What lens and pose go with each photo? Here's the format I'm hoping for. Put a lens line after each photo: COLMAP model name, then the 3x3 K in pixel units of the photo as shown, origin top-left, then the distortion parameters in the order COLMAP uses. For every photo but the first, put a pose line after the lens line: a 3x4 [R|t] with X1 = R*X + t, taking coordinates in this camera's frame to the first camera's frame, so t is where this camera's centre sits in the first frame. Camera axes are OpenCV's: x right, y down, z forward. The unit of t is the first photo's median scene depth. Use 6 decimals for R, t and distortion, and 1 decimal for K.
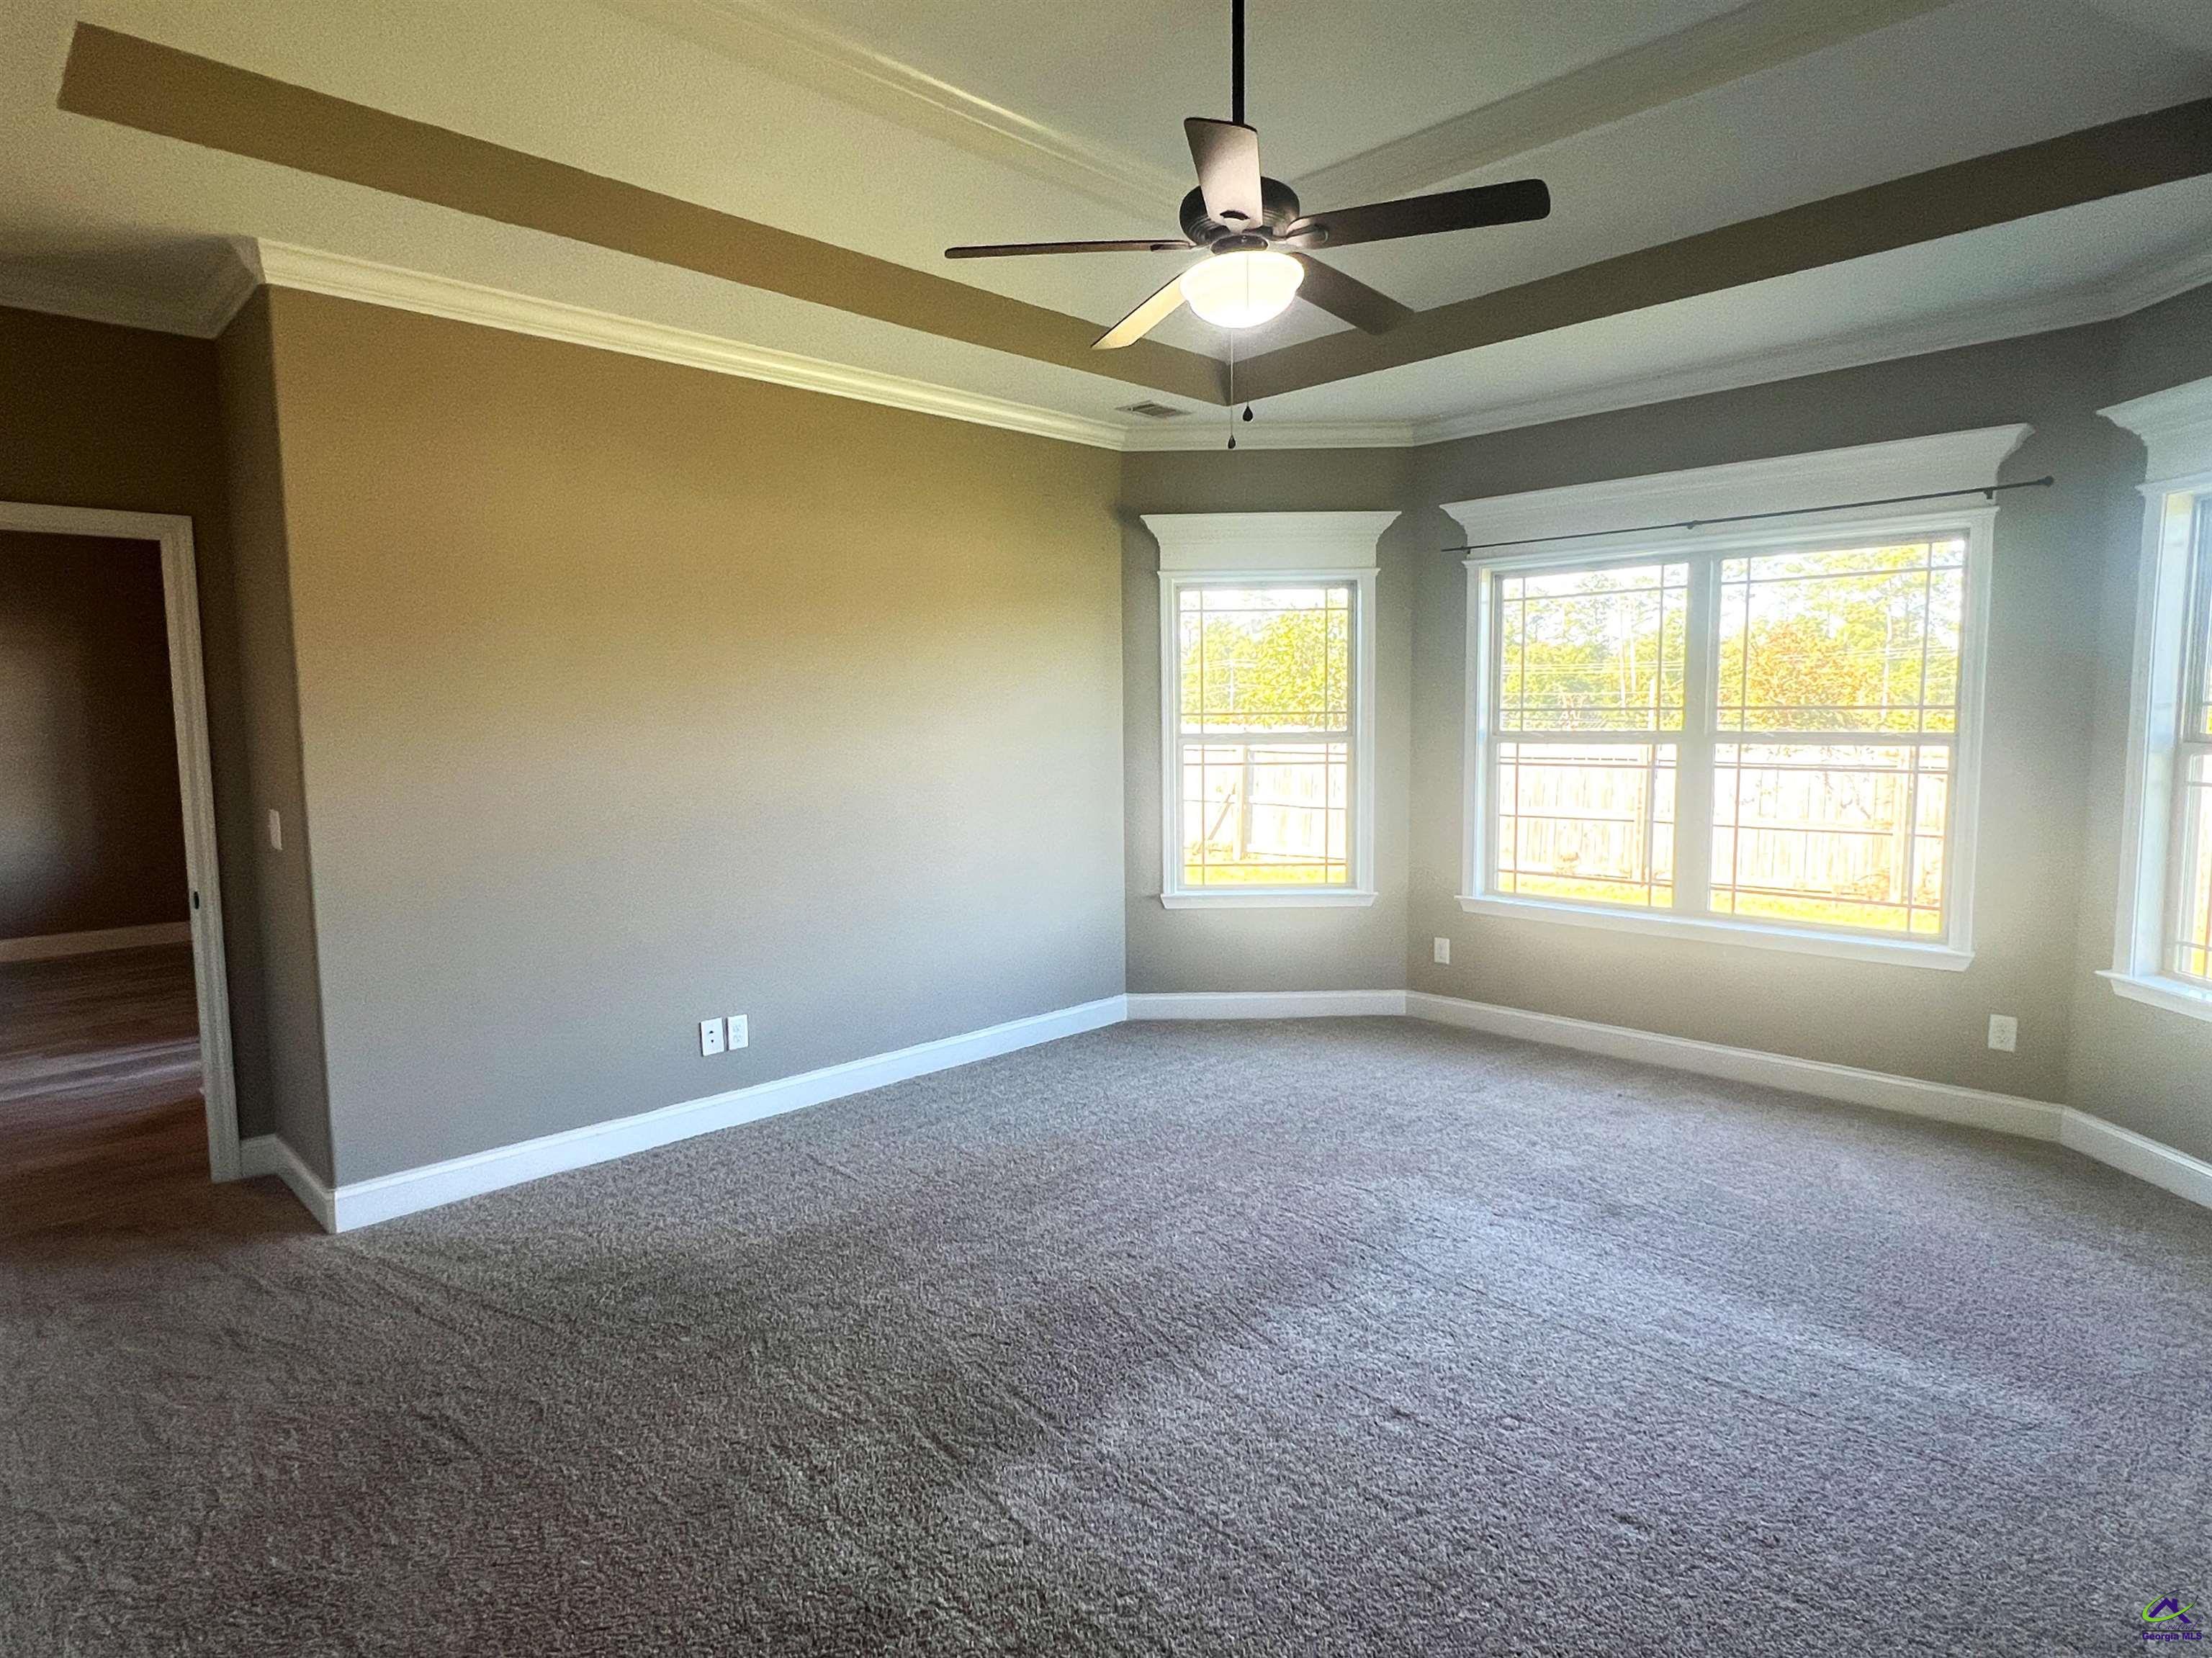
lens RADIAL K [[1213.7, 0, 1092.4], [0, 1213.7, 831.0], [0, 0, 1]] dist [0.001907, -0.003449]
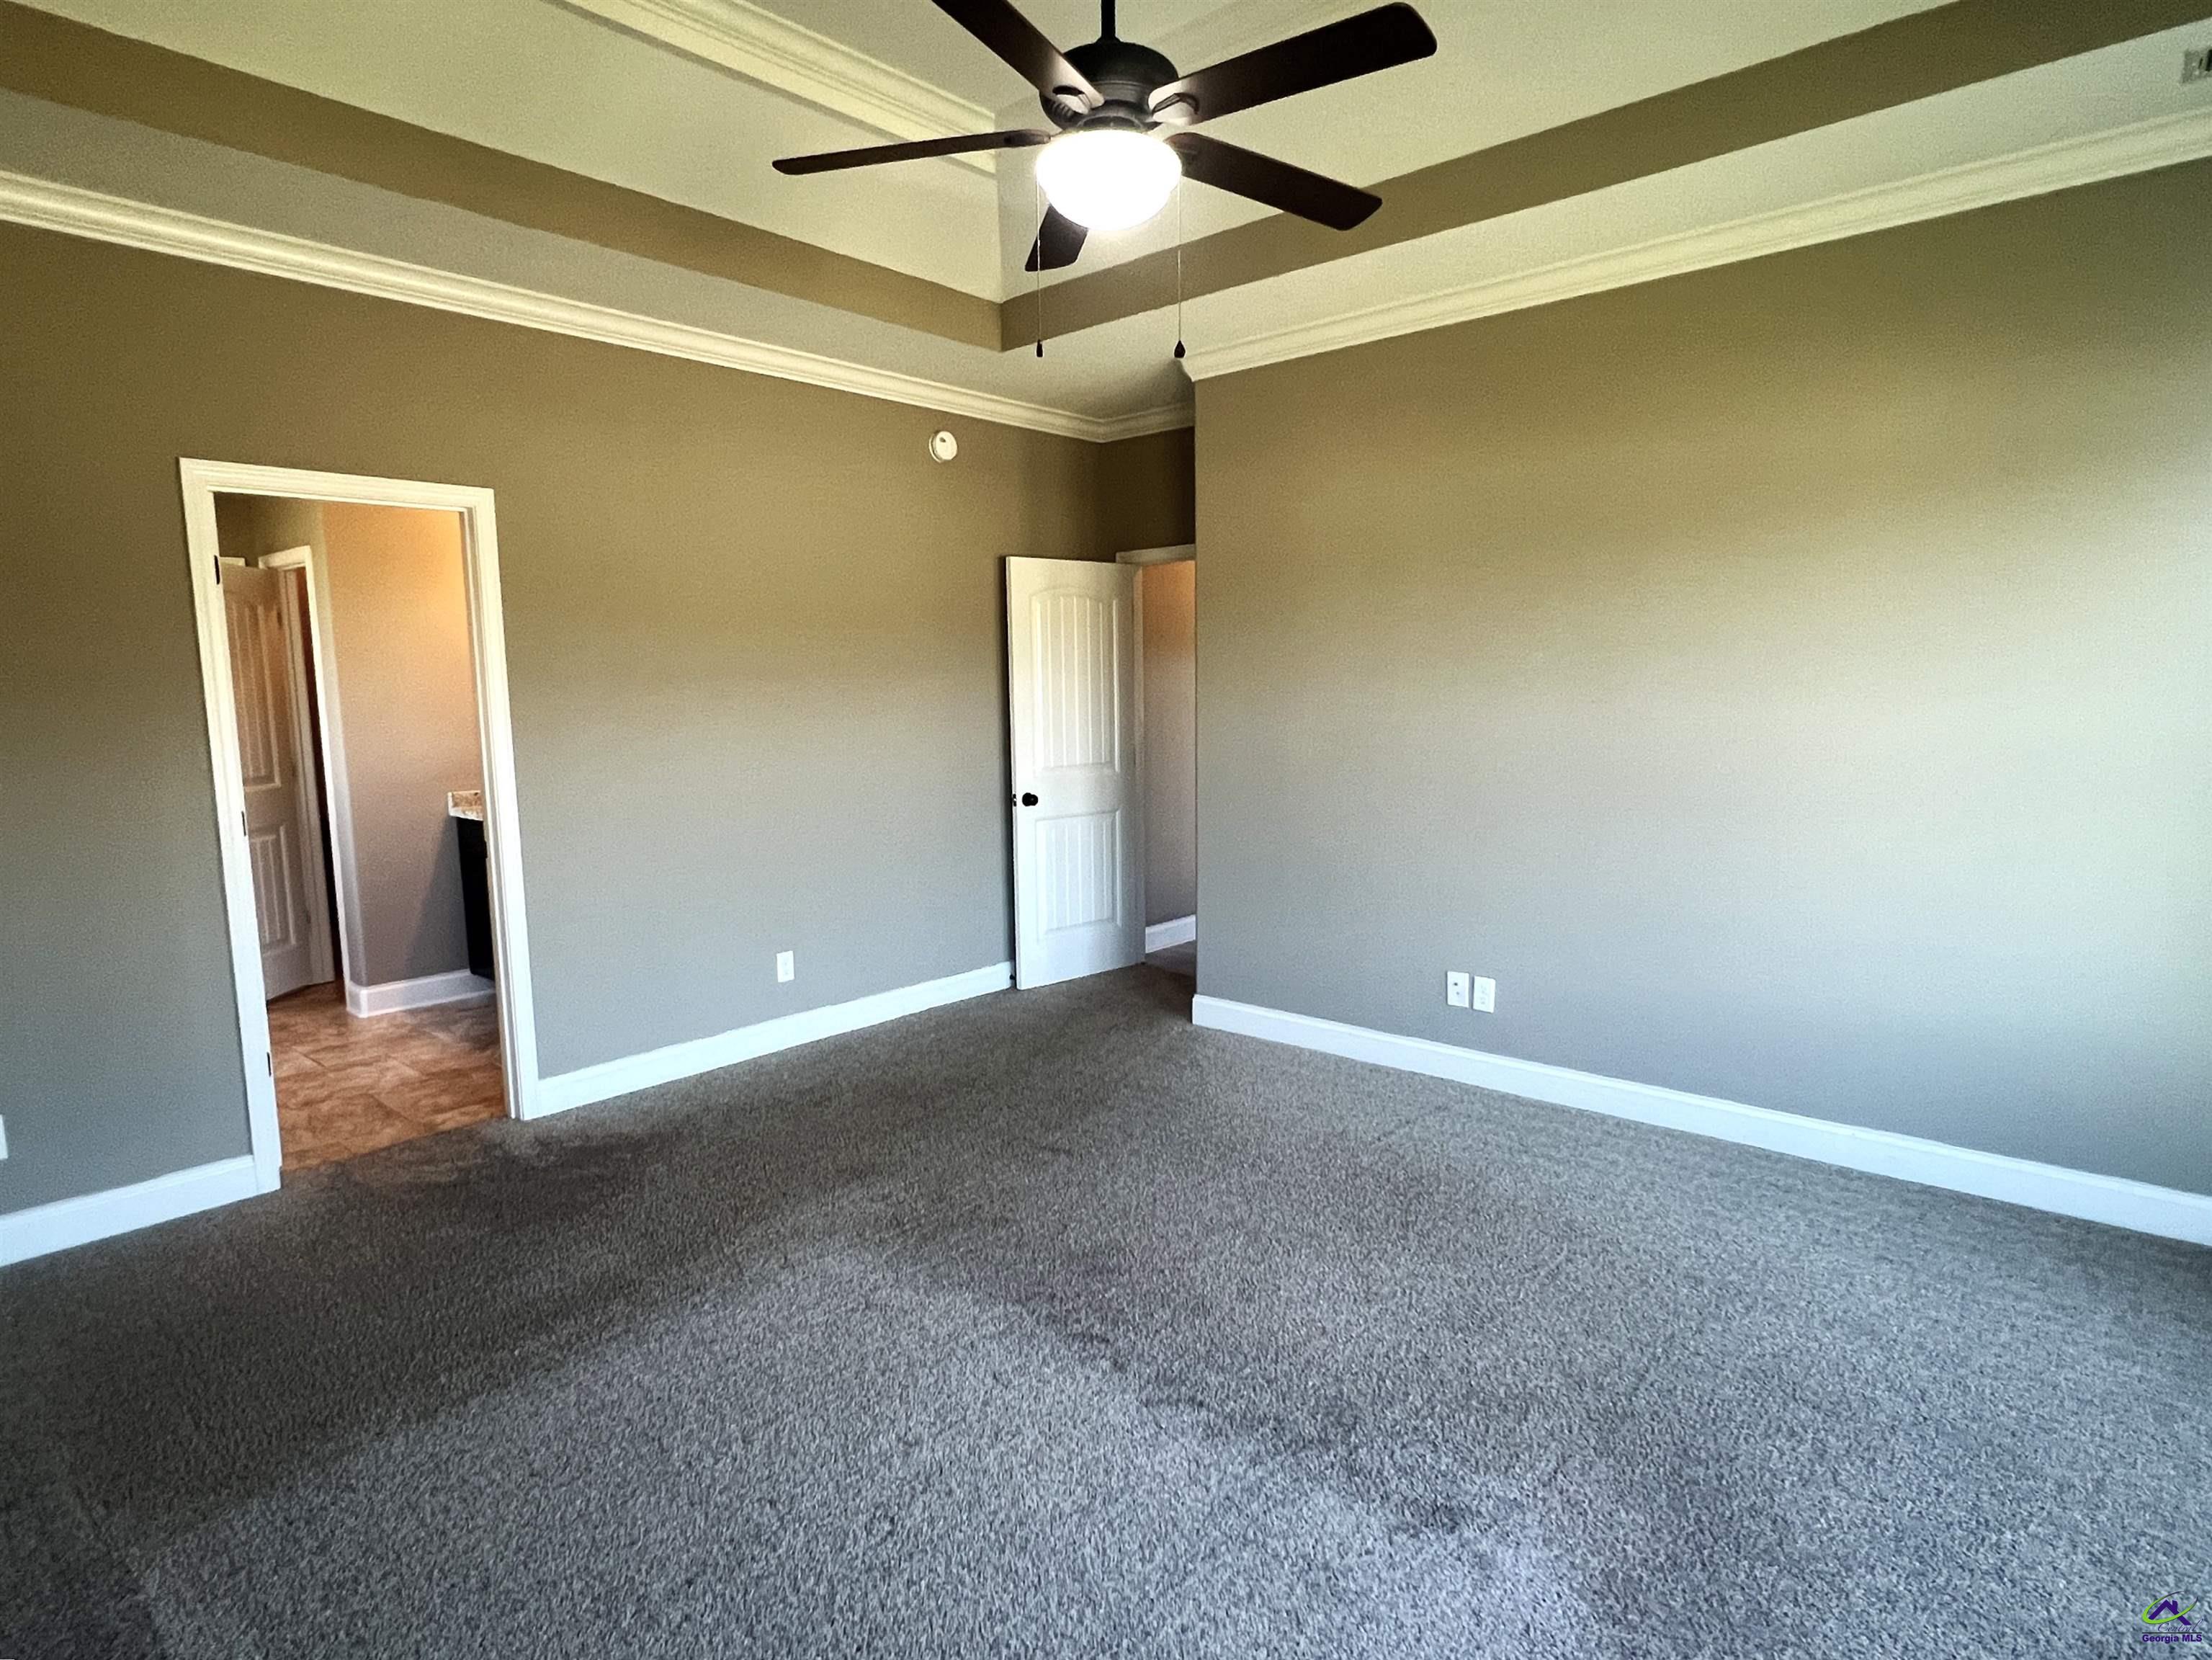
lens RADIAL K [[1214.0, 0, 1098.4], [0, 1214.0, 837.0], [0, 0, 1]] dist [0.001907, -0.003449]
pose [[0.066504, 0.138371, -0.988145, 0.579936], [-0.084235, 0.987581, 0.132623, -0.058320], [0.994224, 0.074417, 0.077334, 0.544099]]
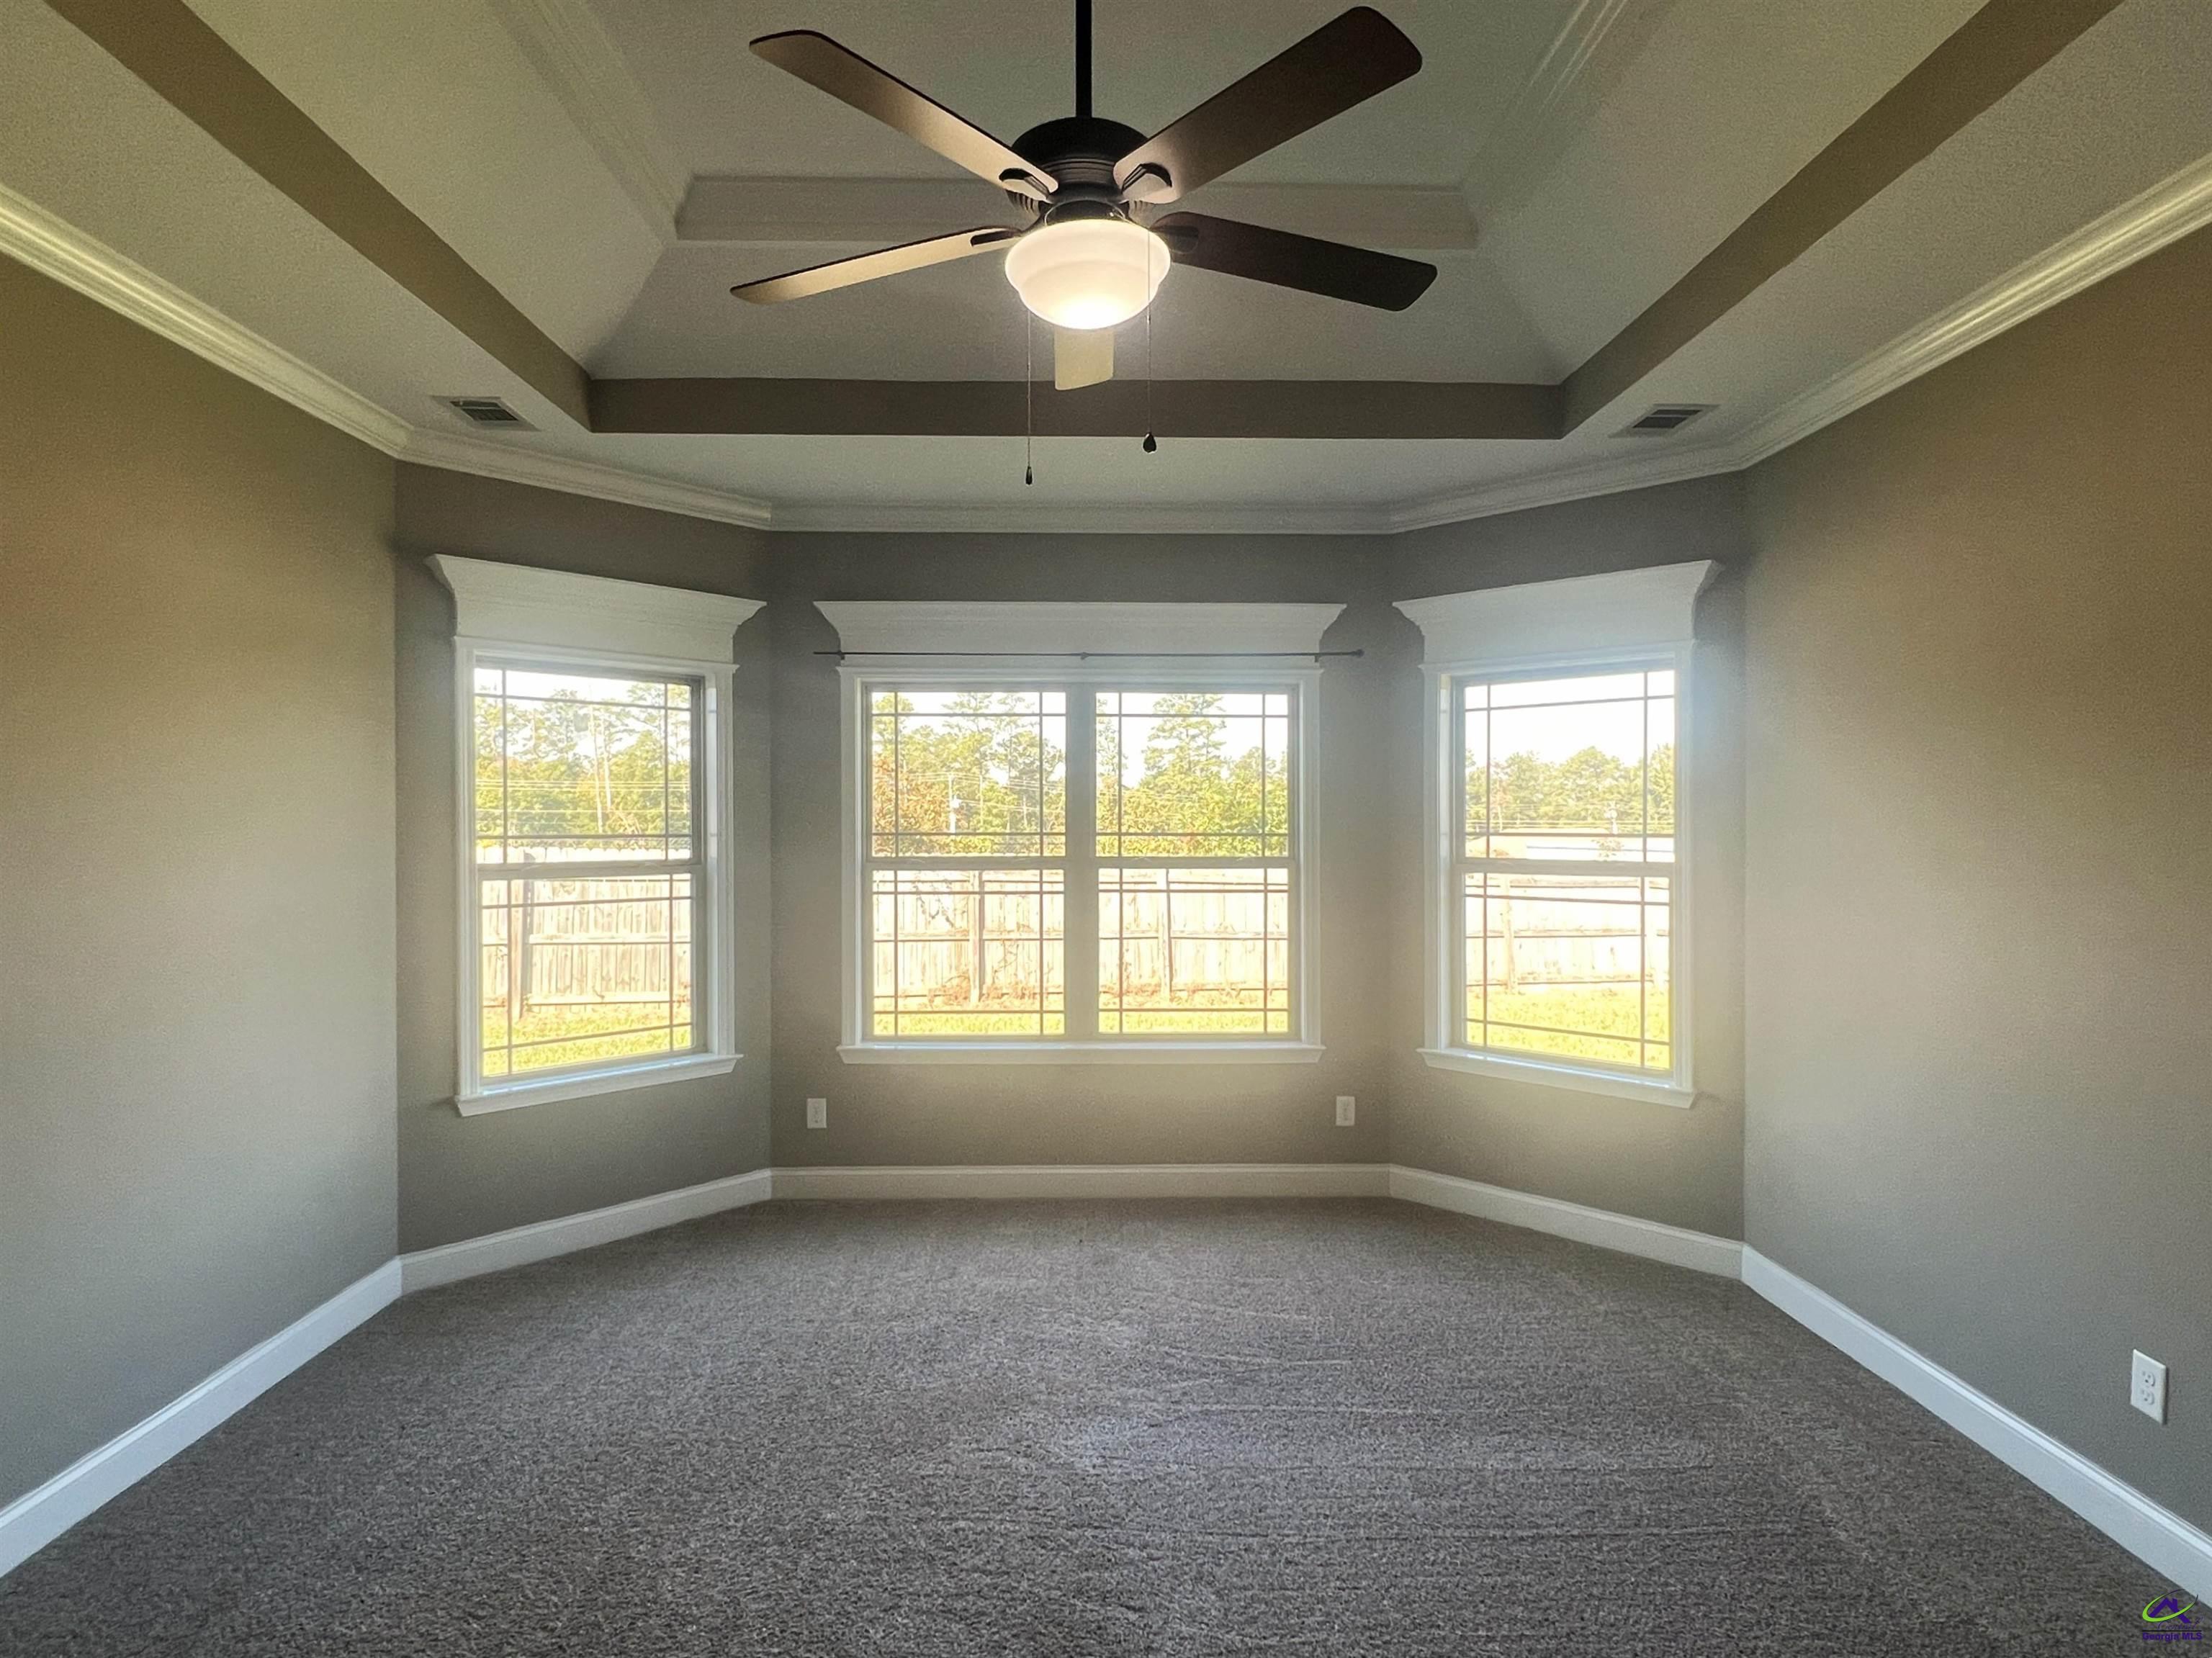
lens RADIAL K [[1213.7, 0, 1104.0], [0, 1213.7, 831.2], [0, 0, 1]] dist [0.001907, -0.003449]
pose [[0.685261, 0.006097, 0.728272, -0.229947], [0.063995, 0.995593, -0.068550, -0.032391], [-0.725481, 0.093581, 0.681851, 0.292260]]
